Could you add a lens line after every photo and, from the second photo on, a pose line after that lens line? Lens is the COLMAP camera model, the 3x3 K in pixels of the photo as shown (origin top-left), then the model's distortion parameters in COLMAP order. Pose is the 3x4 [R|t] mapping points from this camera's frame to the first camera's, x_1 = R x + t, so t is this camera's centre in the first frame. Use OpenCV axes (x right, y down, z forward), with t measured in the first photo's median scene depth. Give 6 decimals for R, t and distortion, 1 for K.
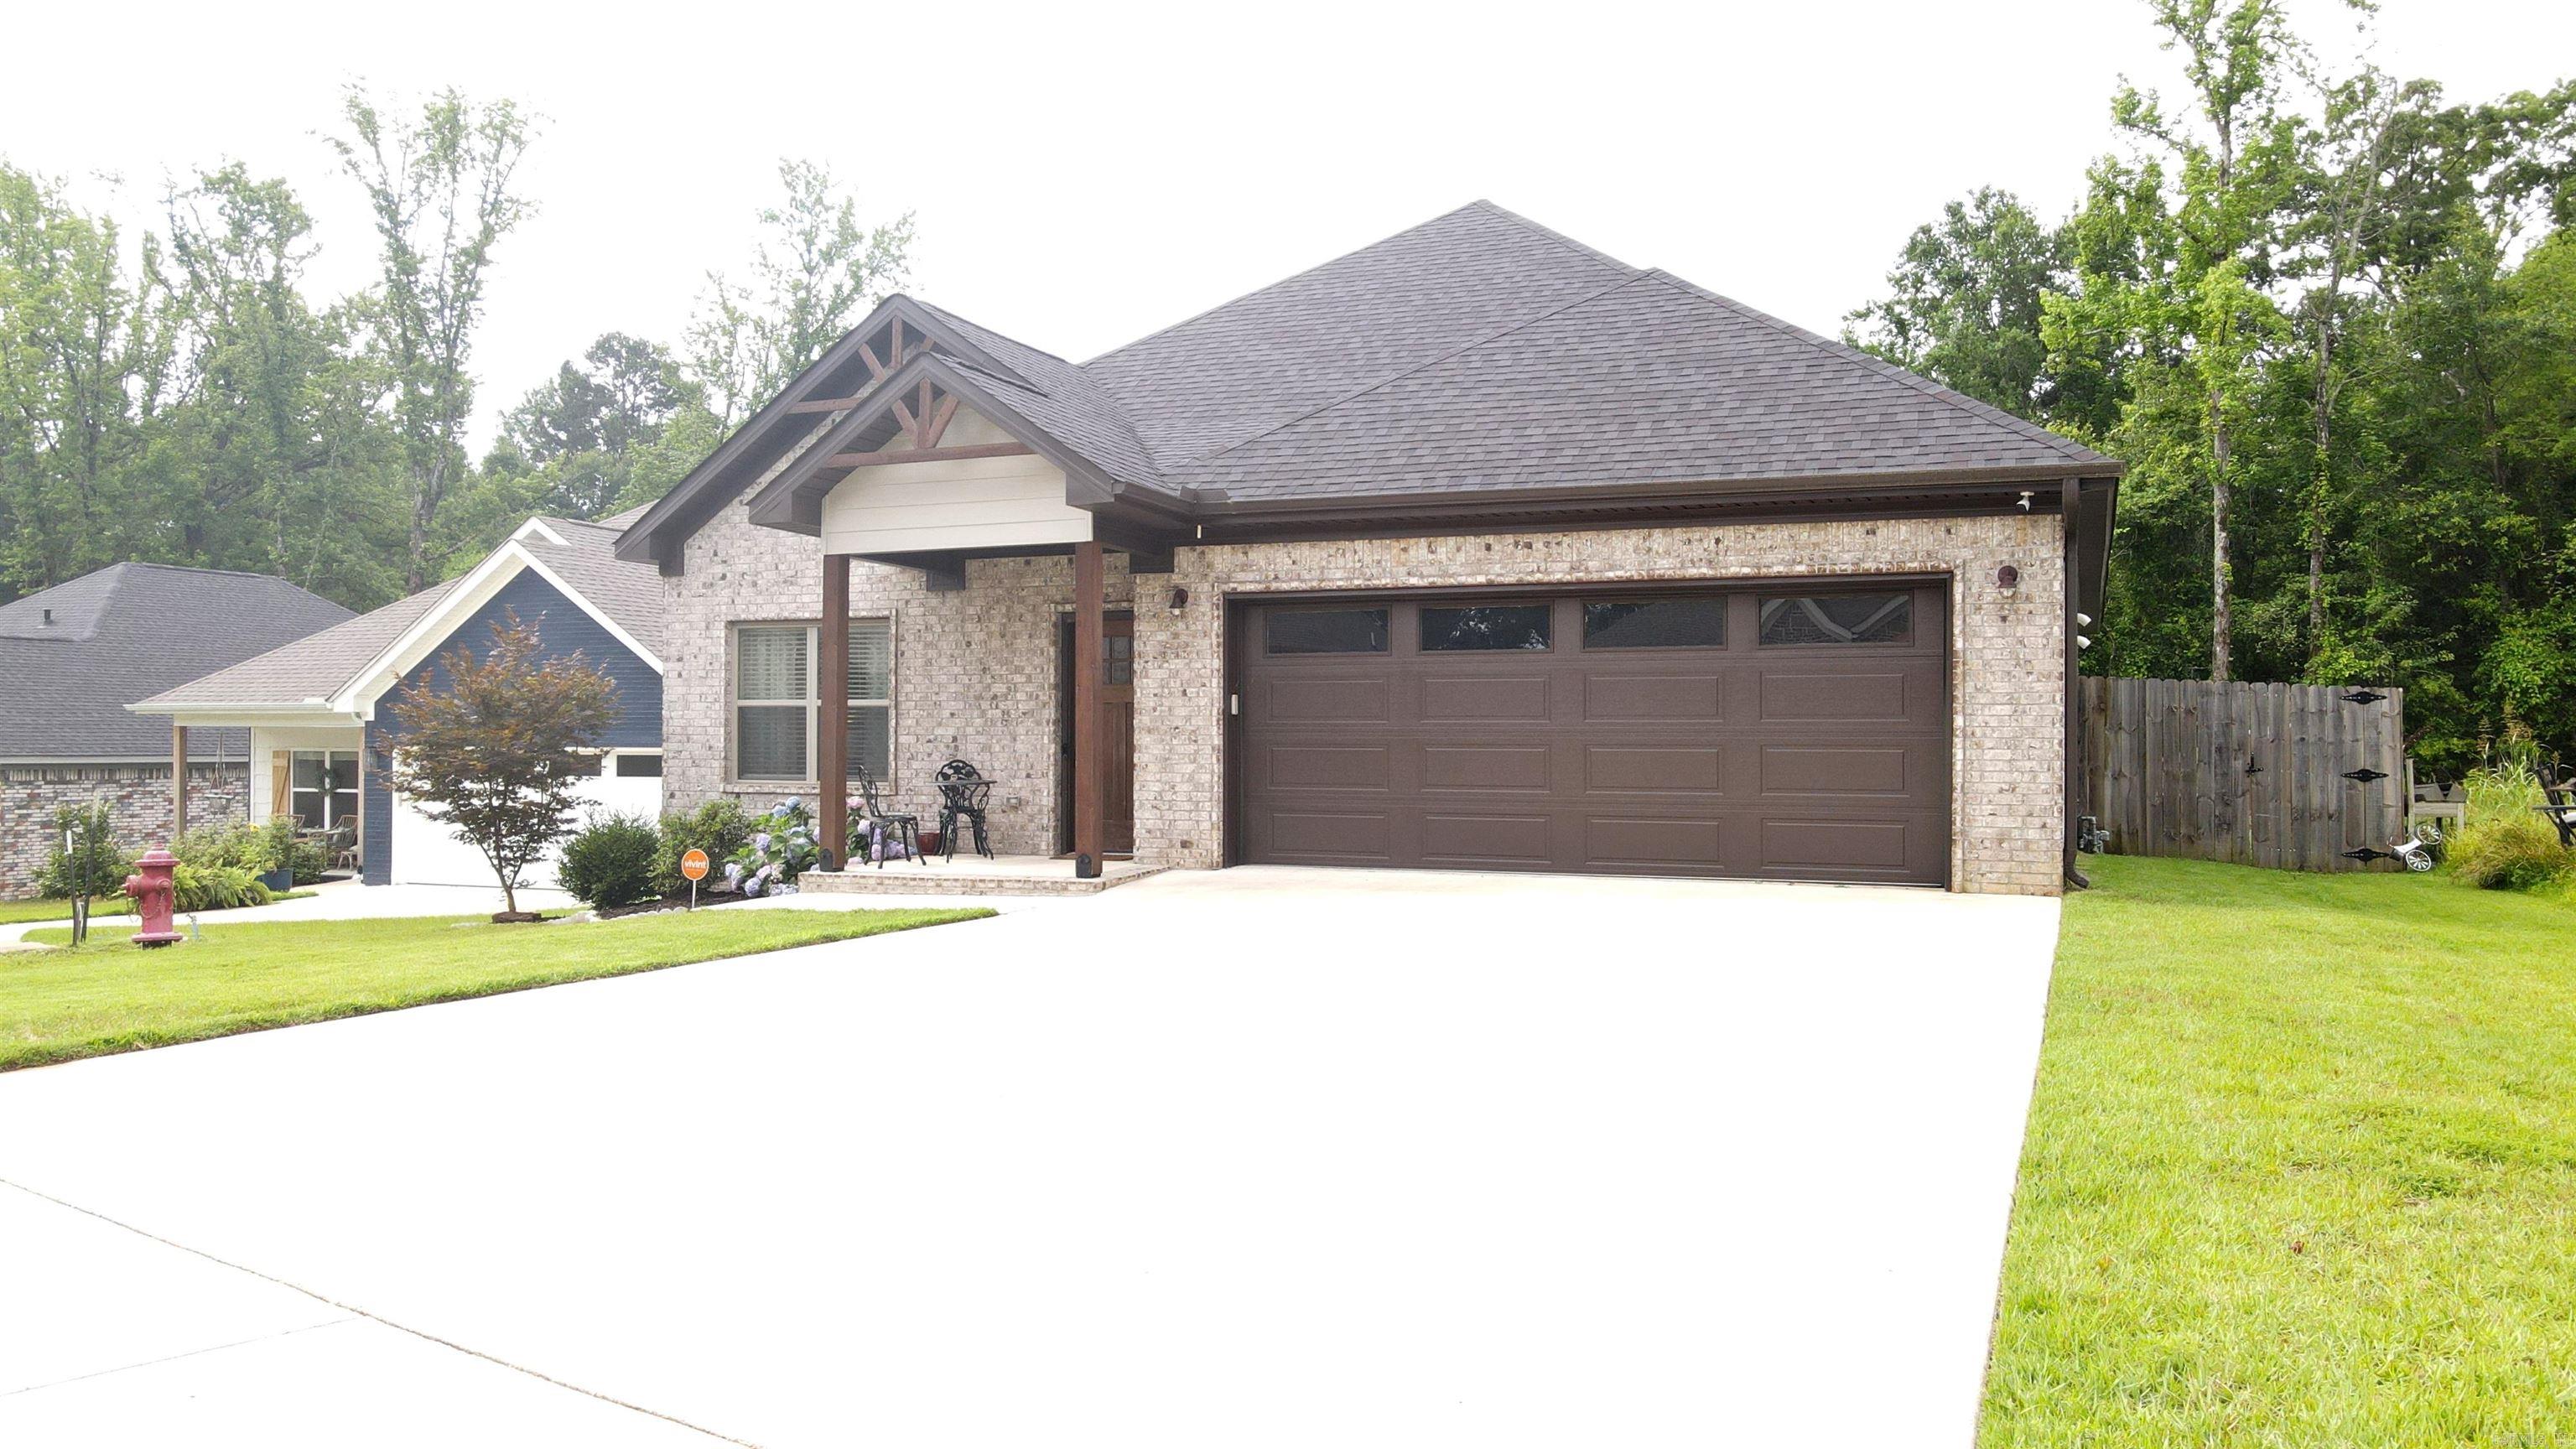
lens RADIAL K [[1906.2, 0, 1299.3], [0, 1906.2, 729.1], [0, 0, 1]] dist [-0.017029, 0.065950]
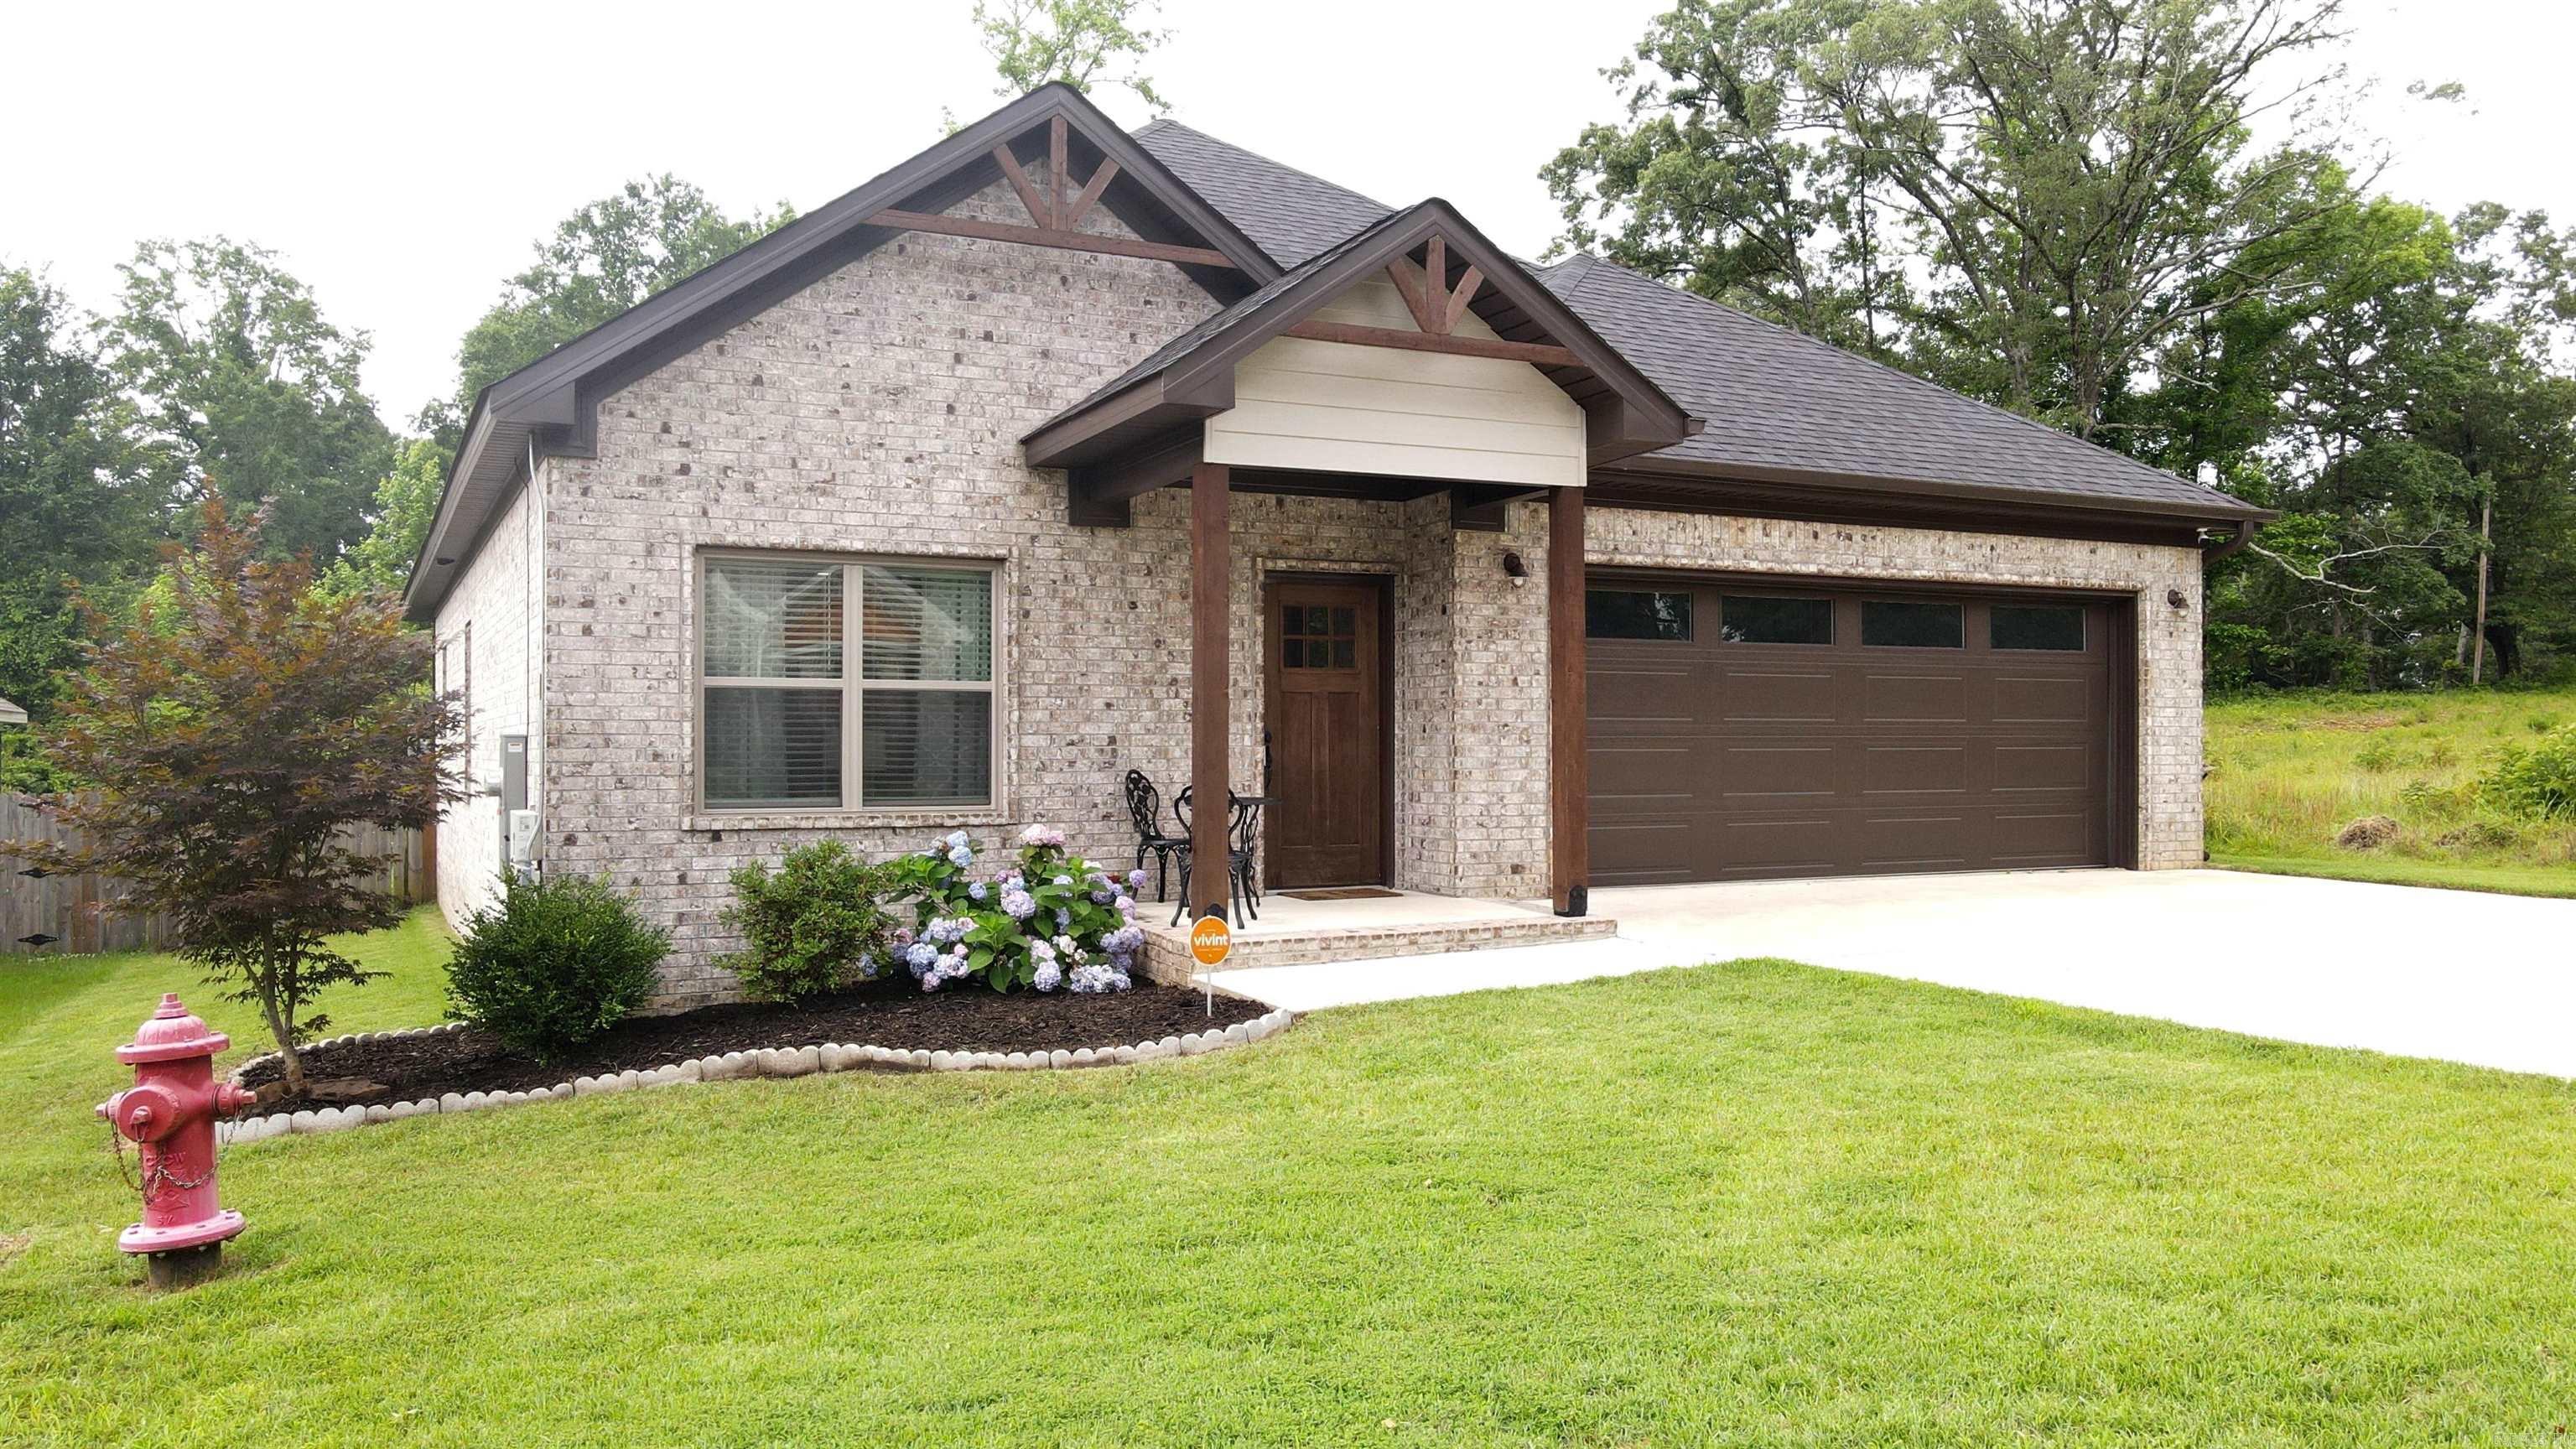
lens RADIAL K [[1903.4, 0, 1295.1], [0, 1903.4, 724.8], [0, 0, 1]] dist [-0.002502, 0.029996]
pose [[0.652386, 0.004135, 0.757875, -0.730621], [-0.000740, 0.999988, -0.004819, 0.003132], [-0.757886, 0.002584, 0.652382, 0.541541]]
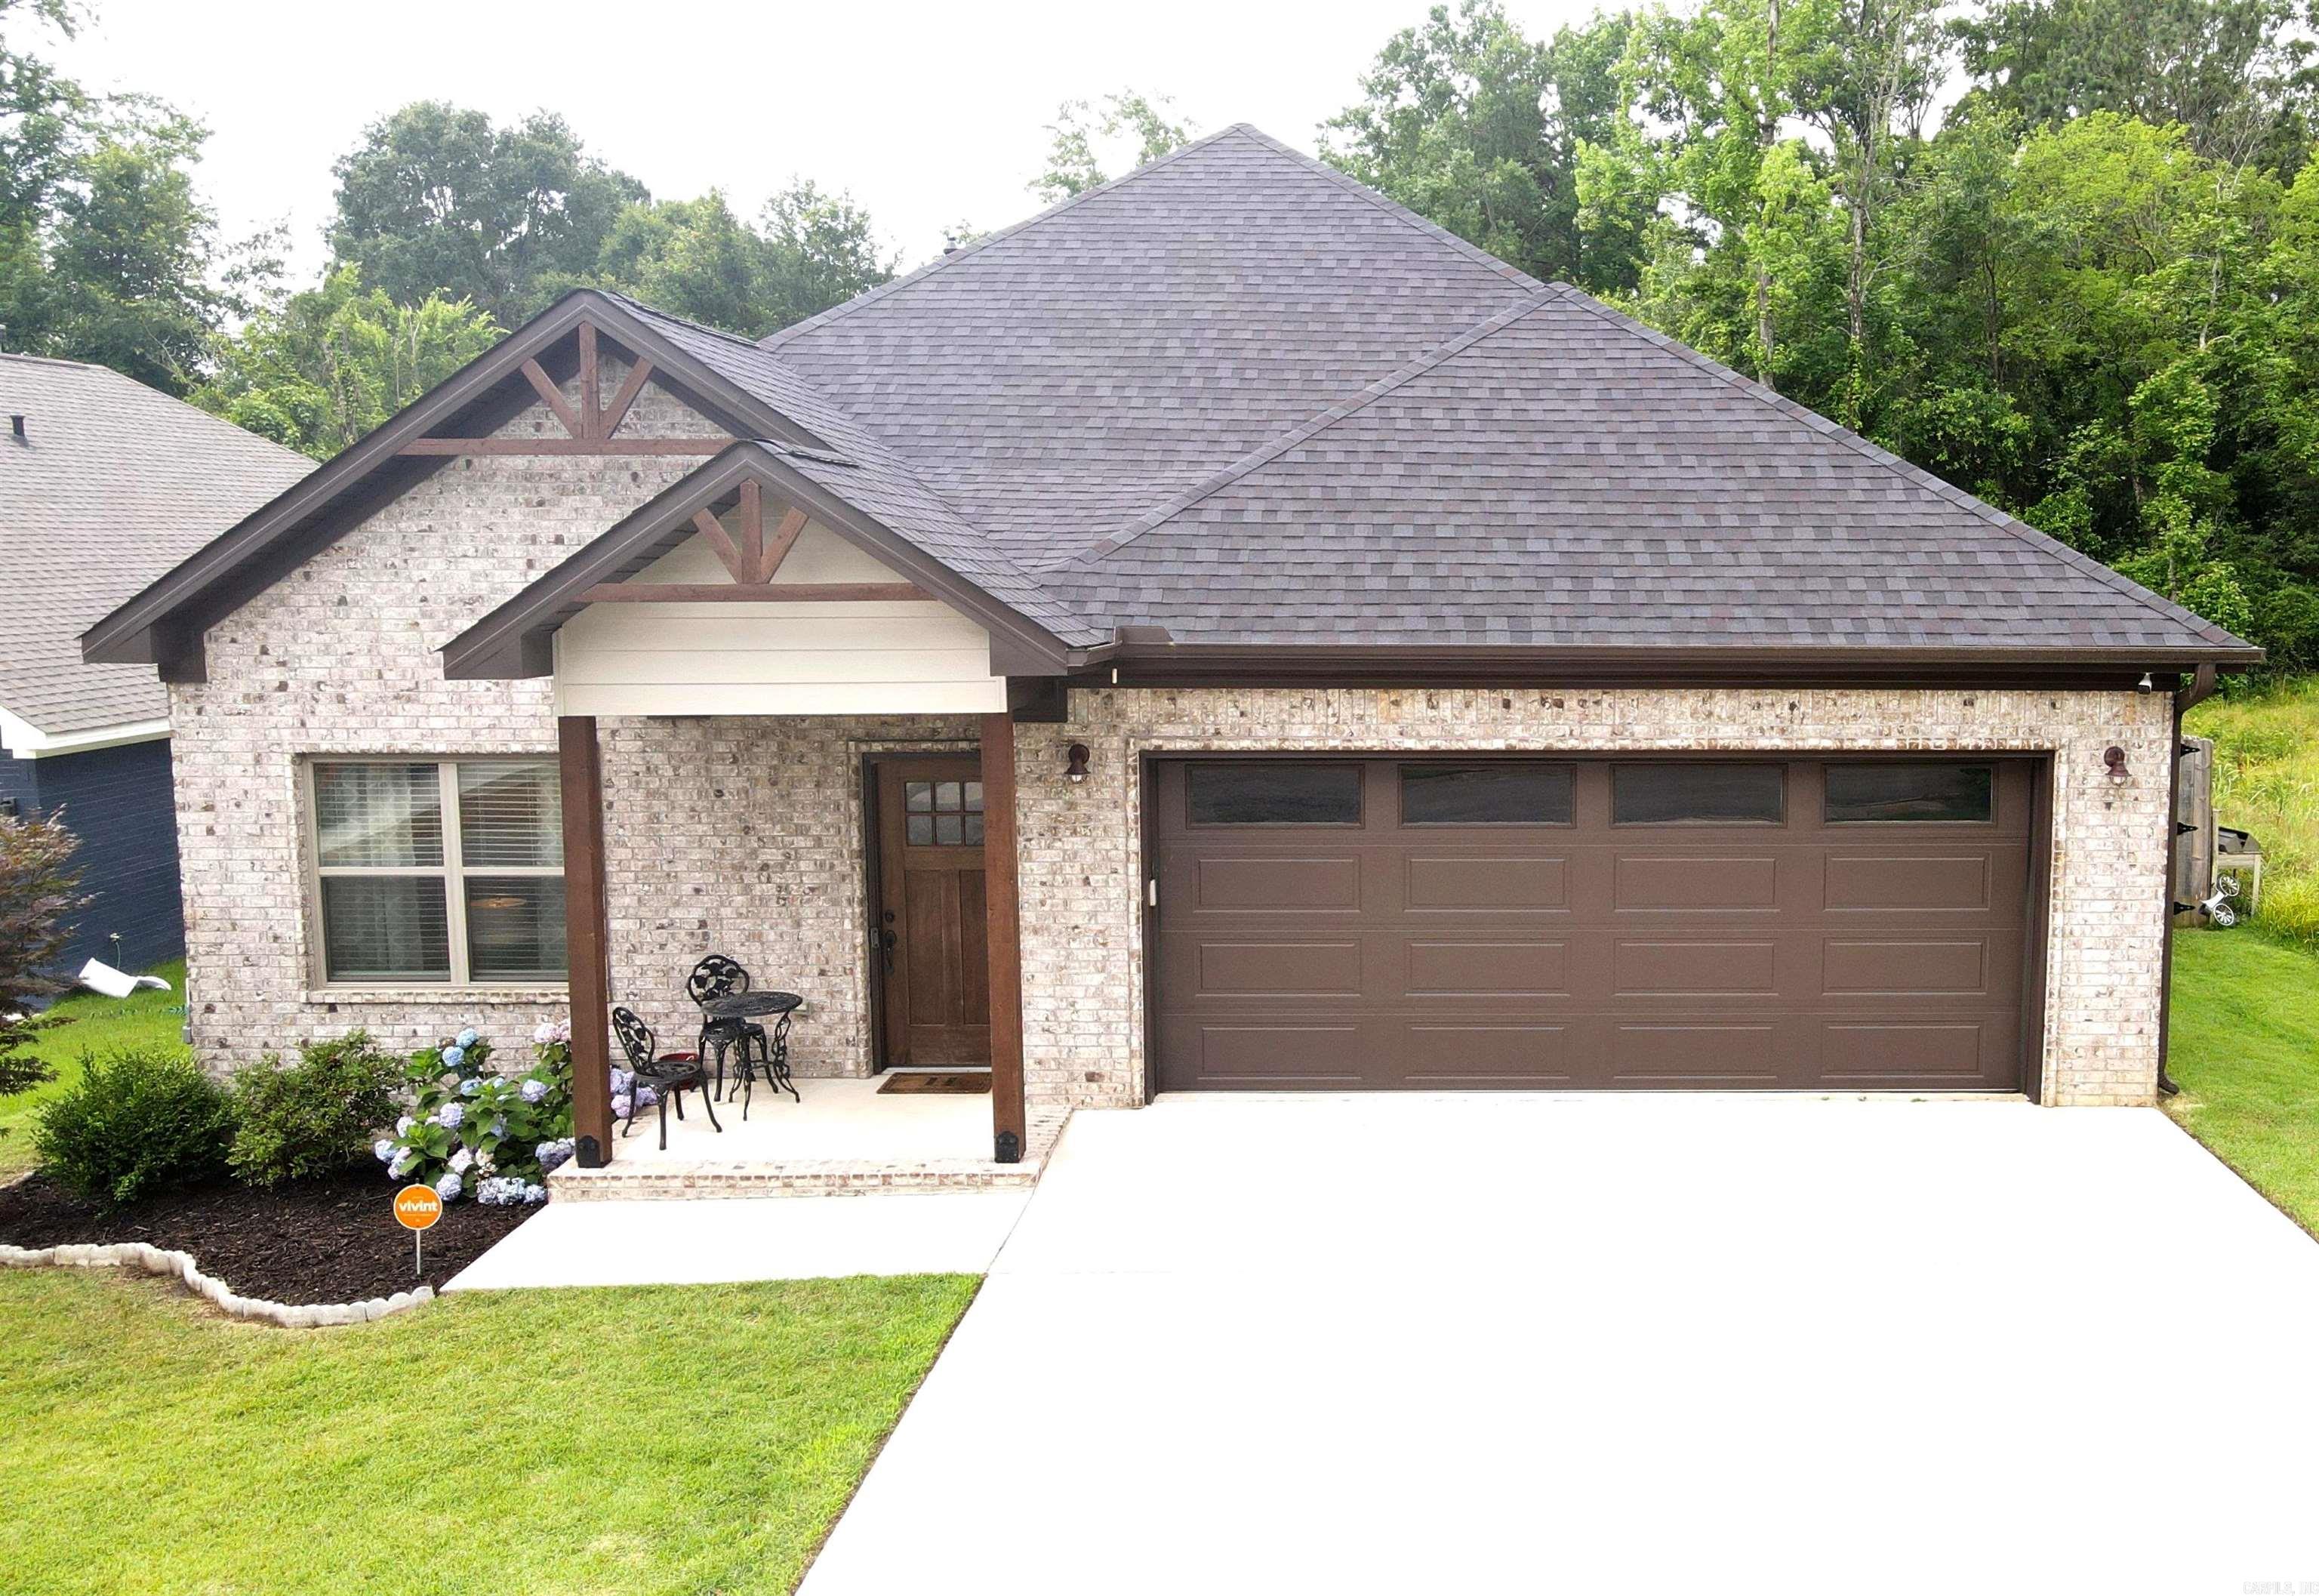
lens RADIAL K [[2122.8, 0, 1447.4], [0, 2122.8, 795.1], [0, 0, 1]] dist [-0.007465, 0.044169]
pose [[0.920849, -0.050614, 0.386620, -0.251344], [0.000221, 0.991607, 0.129288, -0.160915], [-0.389919, -0.118969, 0.913132, 0.180019]]
